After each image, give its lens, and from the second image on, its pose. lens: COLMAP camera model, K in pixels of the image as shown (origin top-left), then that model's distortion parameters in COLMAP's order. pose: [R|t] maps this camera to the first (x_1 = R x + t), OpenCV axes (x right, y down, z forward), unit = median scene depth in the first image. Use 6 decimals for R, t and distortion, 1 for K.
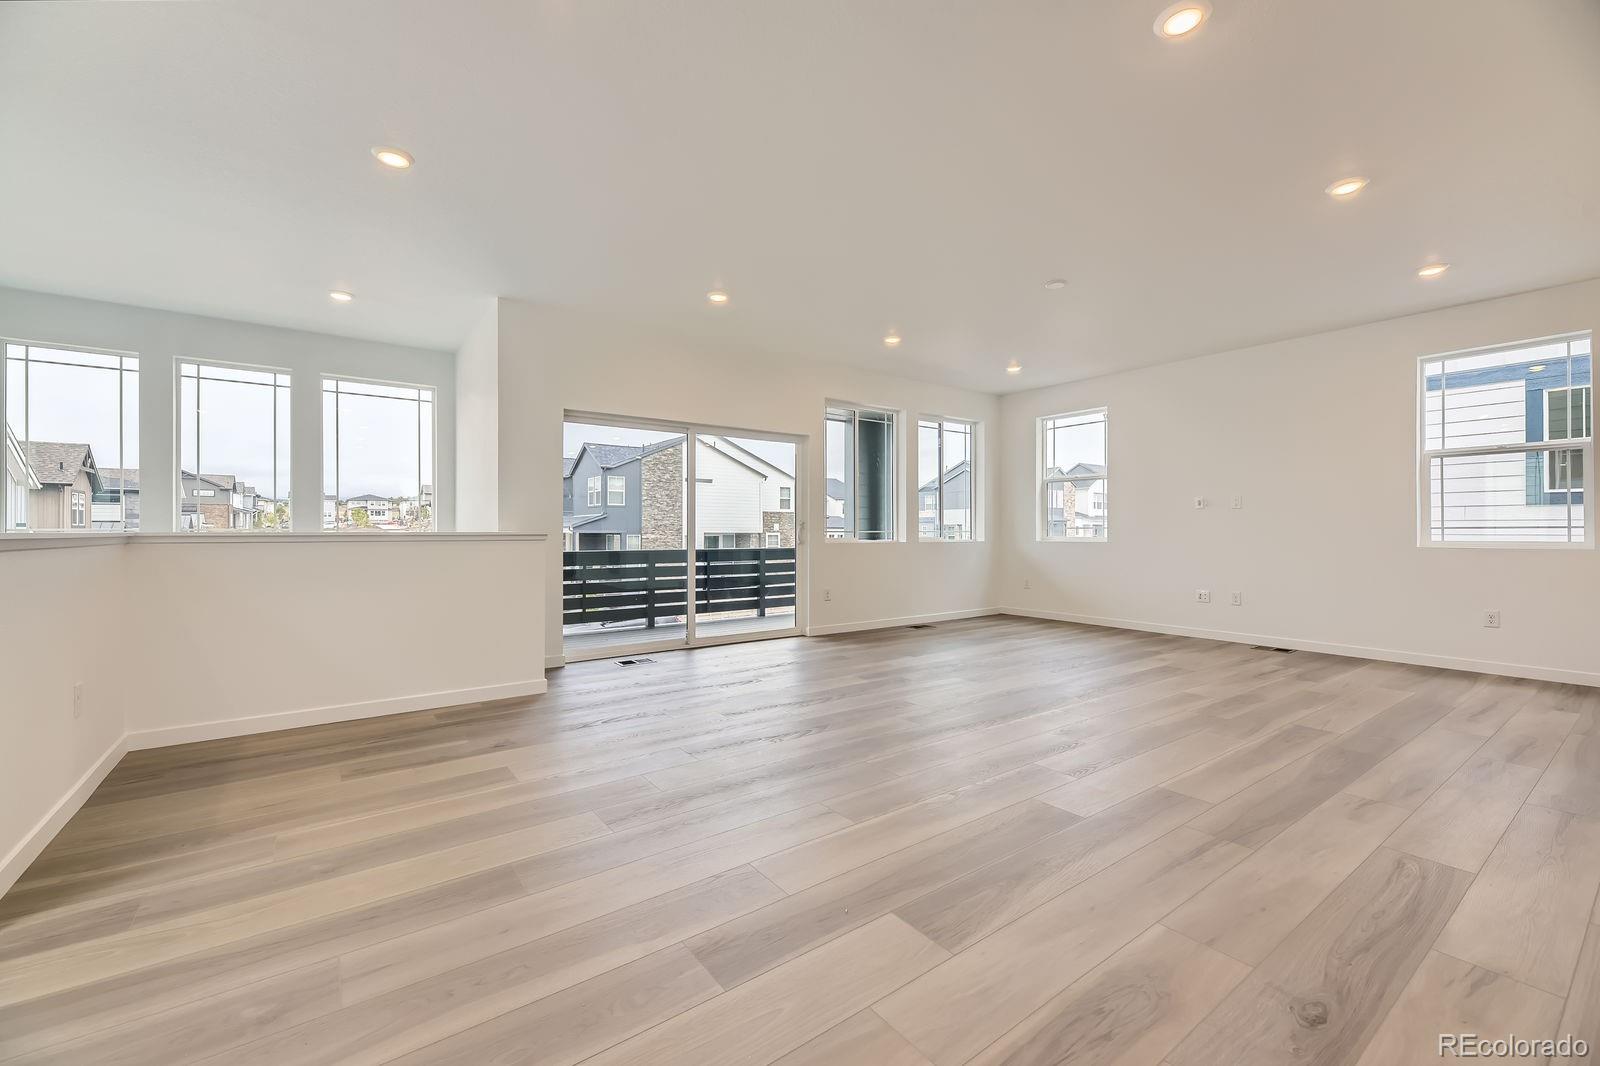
lens RADIAL K [[651.0, 0, 795.5], [0, 651.0, 524.9], [0, 0, 1]] dist [0.023491, 0.000016]
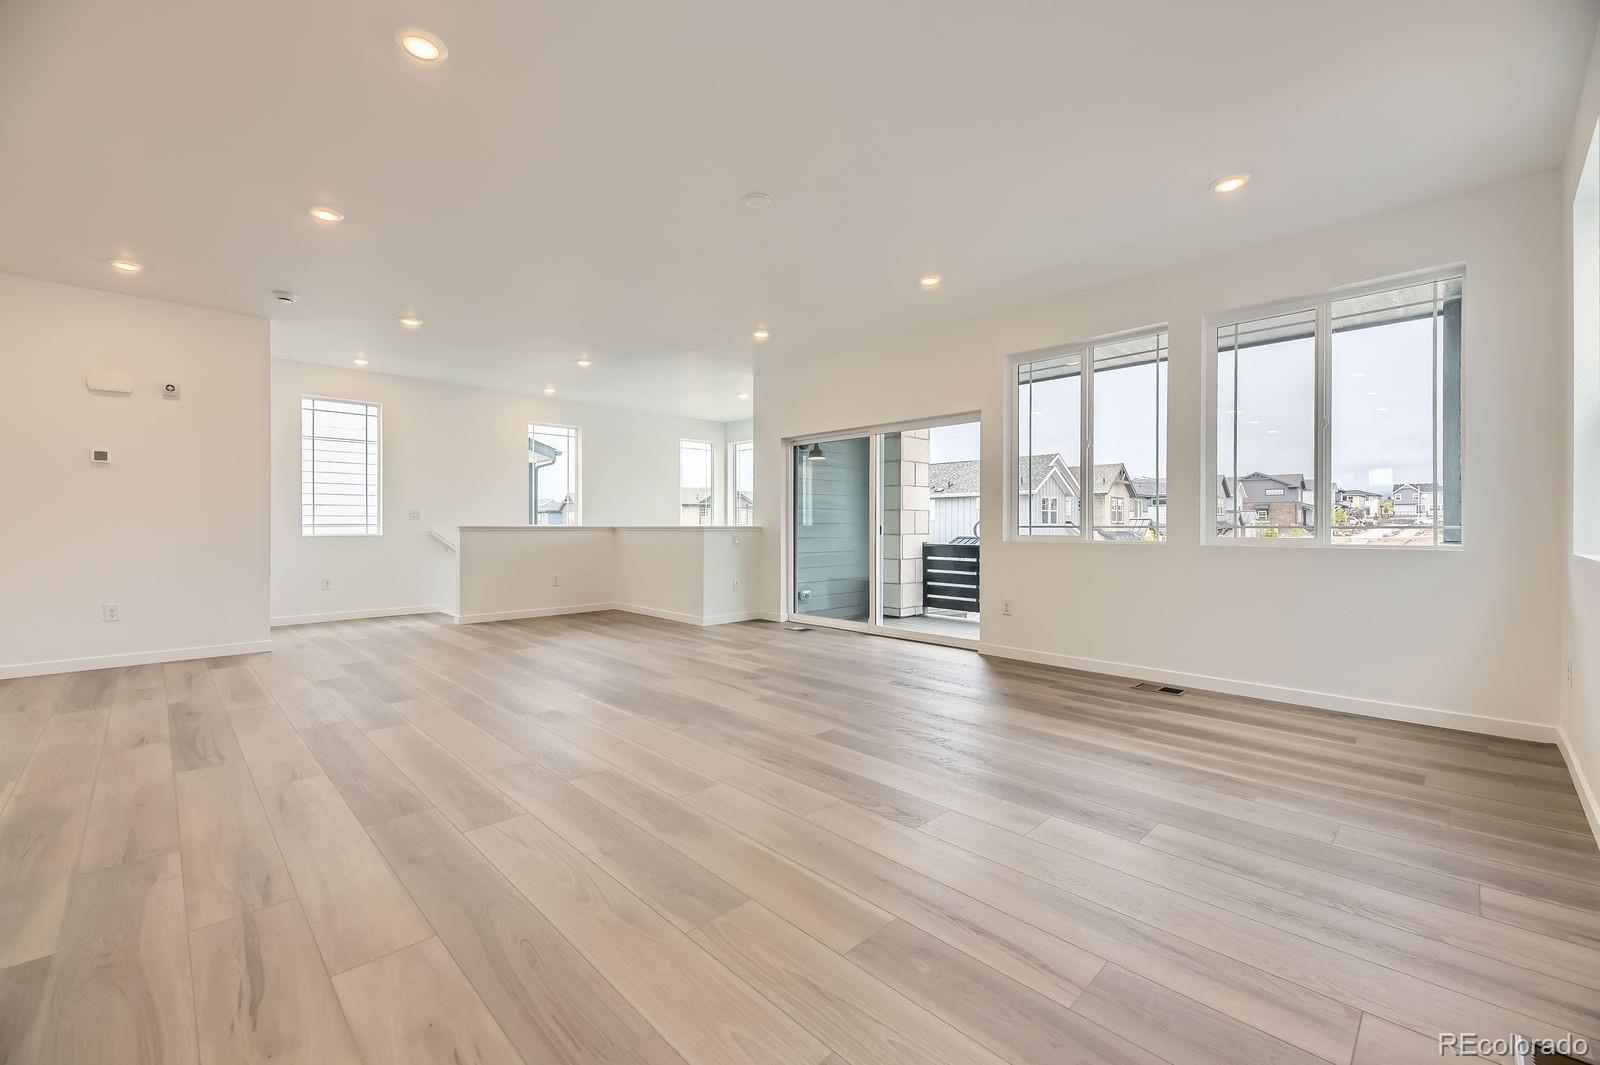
lens RADIAL K [[651.0, 0, 795.5], [0, 651.0, 524.4], [0, 0, 1]] dist [0.023491, 0.000016]
pose [[0.132609, 0.000572, -0.991168, 0.794968], [0.004152, 0.999991, 0.001132, 0.006635], [0.991160, -0.004266, 0.132606, 0.653342]]
